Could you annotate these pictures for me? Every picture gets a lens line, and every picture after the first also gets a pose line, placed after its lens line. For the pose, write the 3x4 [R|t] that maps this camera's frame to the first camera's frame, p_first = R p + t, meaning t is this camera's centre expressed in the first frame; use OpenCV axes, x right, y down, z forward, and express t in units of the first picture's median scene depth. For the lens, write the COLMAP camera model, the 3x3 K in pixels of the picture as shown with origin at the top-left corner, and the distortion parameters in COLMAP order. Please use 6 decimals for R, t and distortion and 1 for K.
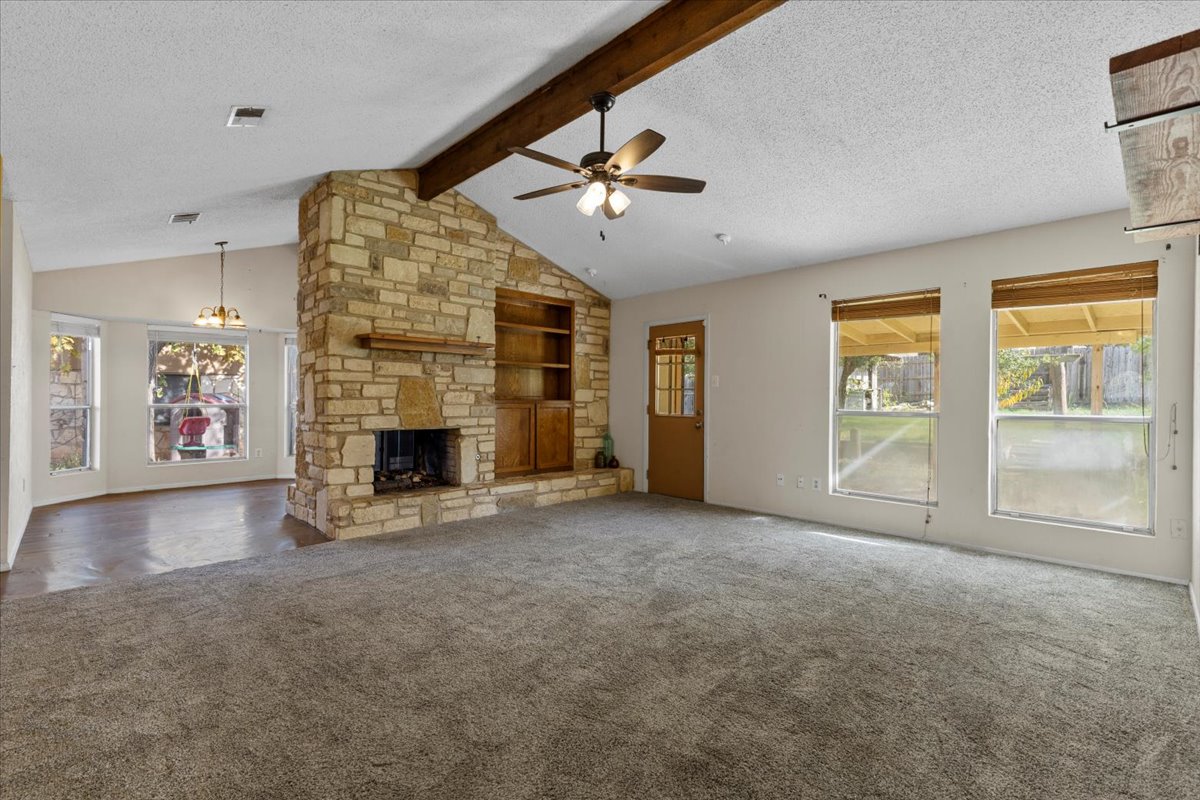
lens RADIAL K [[544.4, 0, 606.5], [0, 544.4, 398.0], [0, 0, 1]] dist [0.009374, -0.000147]
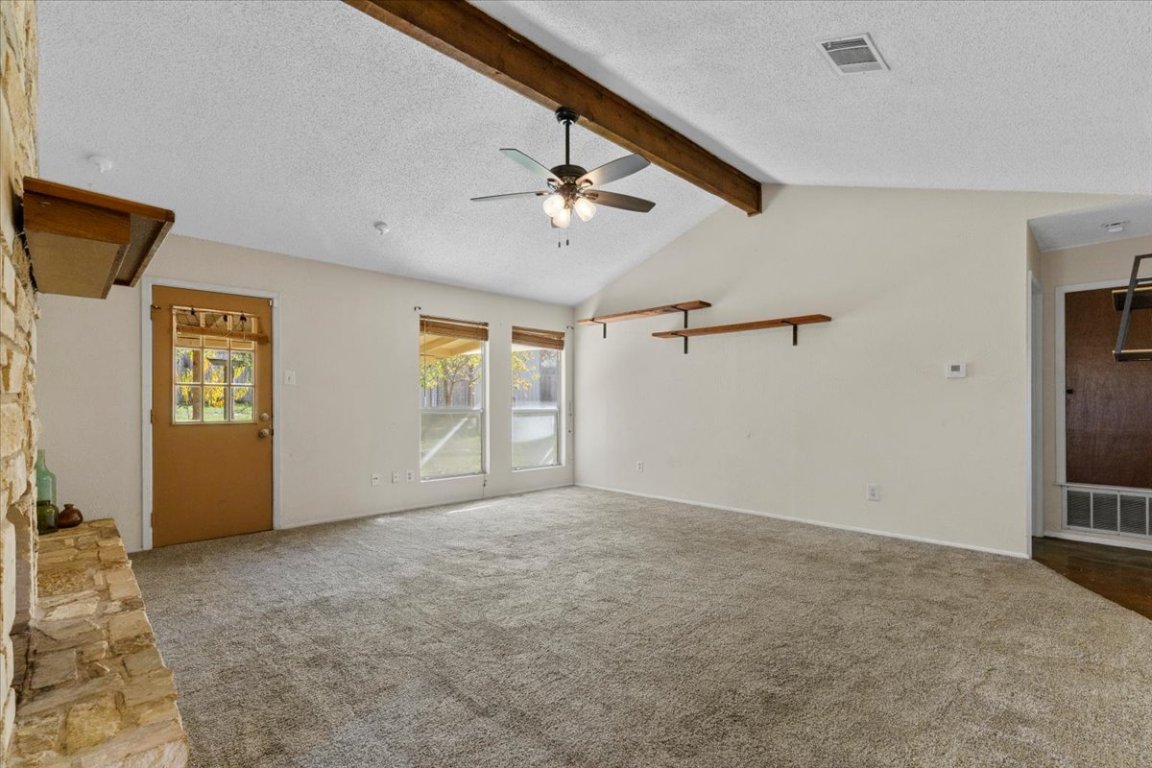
lens RADIAL K [[522.6, 0, 581.9], [0, 522.6, 394.1], [0, 0, 1]] dist [0.009374, -0.000147]
pose [[0.000798, 0.008204, 0.999966, -0.825597], [-0.003140, 0.999961, -0.008202, -0.001051], [-0.999995, -0.003133, 0.000824, 0.785985]]
